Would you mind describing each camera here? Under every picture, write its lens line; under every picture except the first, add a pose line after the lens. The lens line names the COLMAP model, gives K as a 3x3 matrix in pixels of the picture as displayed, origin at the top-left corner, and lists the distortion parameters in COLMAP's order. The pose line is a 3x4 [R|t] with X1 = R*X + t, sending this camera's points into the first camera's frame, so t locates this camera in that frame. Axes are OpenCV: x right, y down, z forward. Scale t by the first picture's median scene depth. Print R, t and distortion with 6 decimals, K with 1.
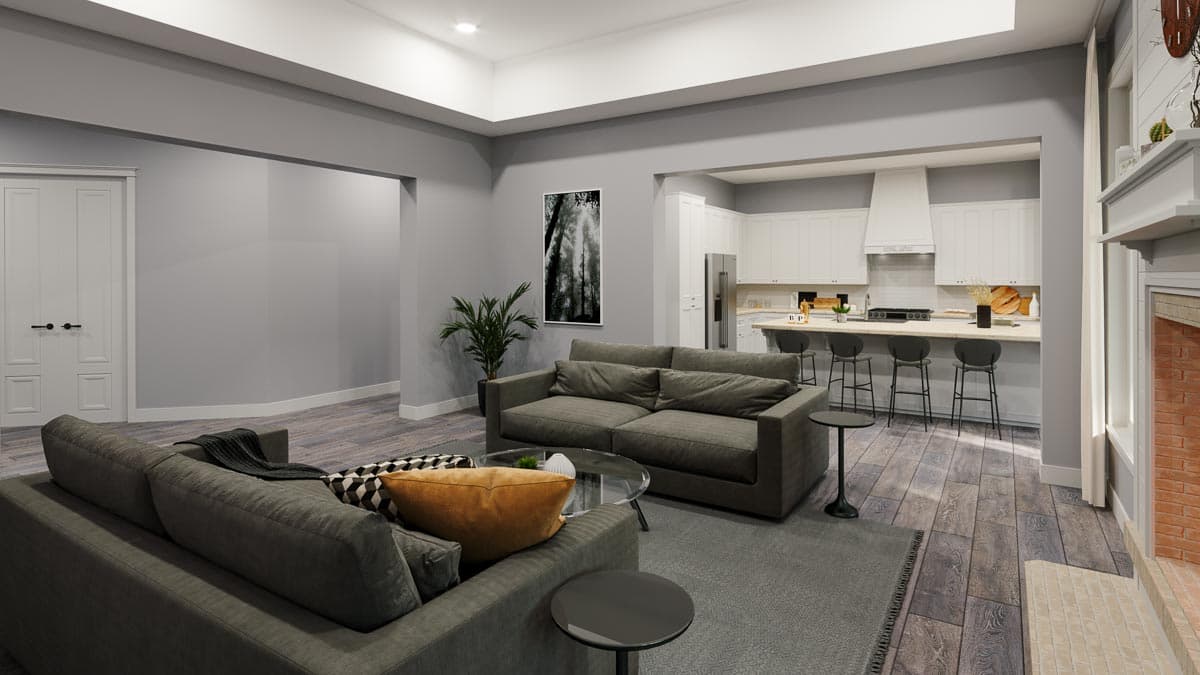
lens RADIAL K [[630.8, 0, 595.9], [0, 630.8, 272.9], [0, 0, 1]] dist [0.014546, -0.000193]
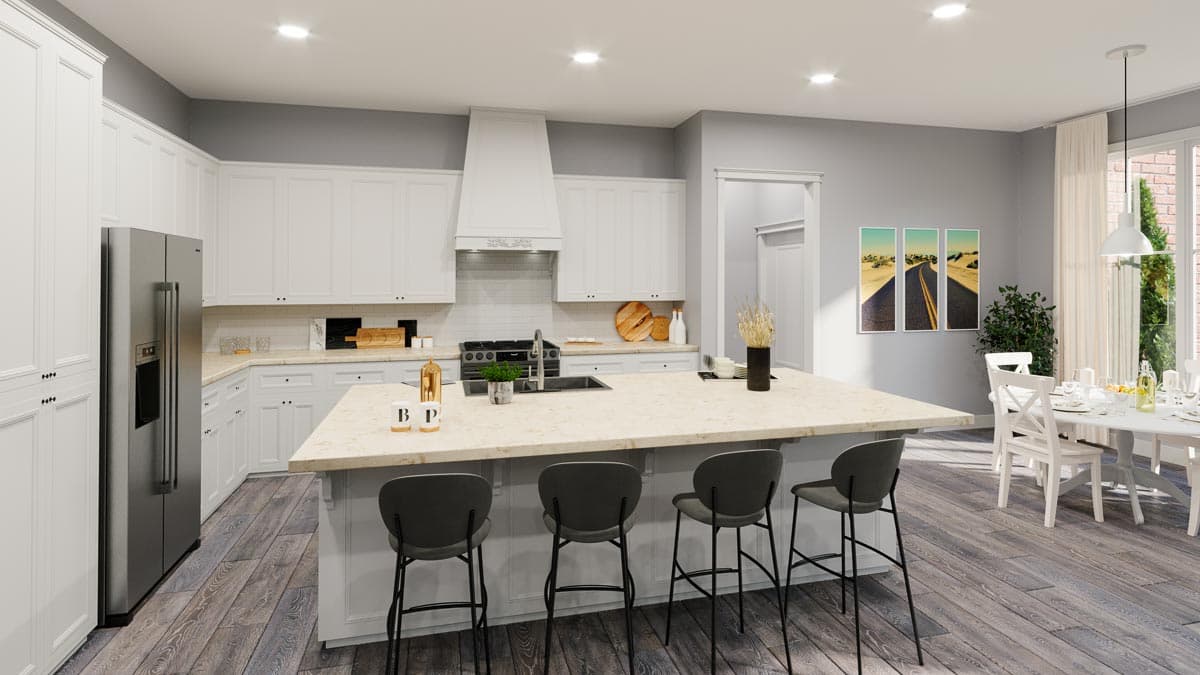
lens RADIAL K [[630.8, 0, 595.9], [0, 630.8, 272.9], [0, 0, 1]] dist [0.014546, -0.000193]
pose [[0.680223, 0.008811, 0.732952, 0.096146], [-0.001335, 0.999941, -0.010781, -0.003239], [-0.733004, 0.006355, 0.680195, 0.535951]]
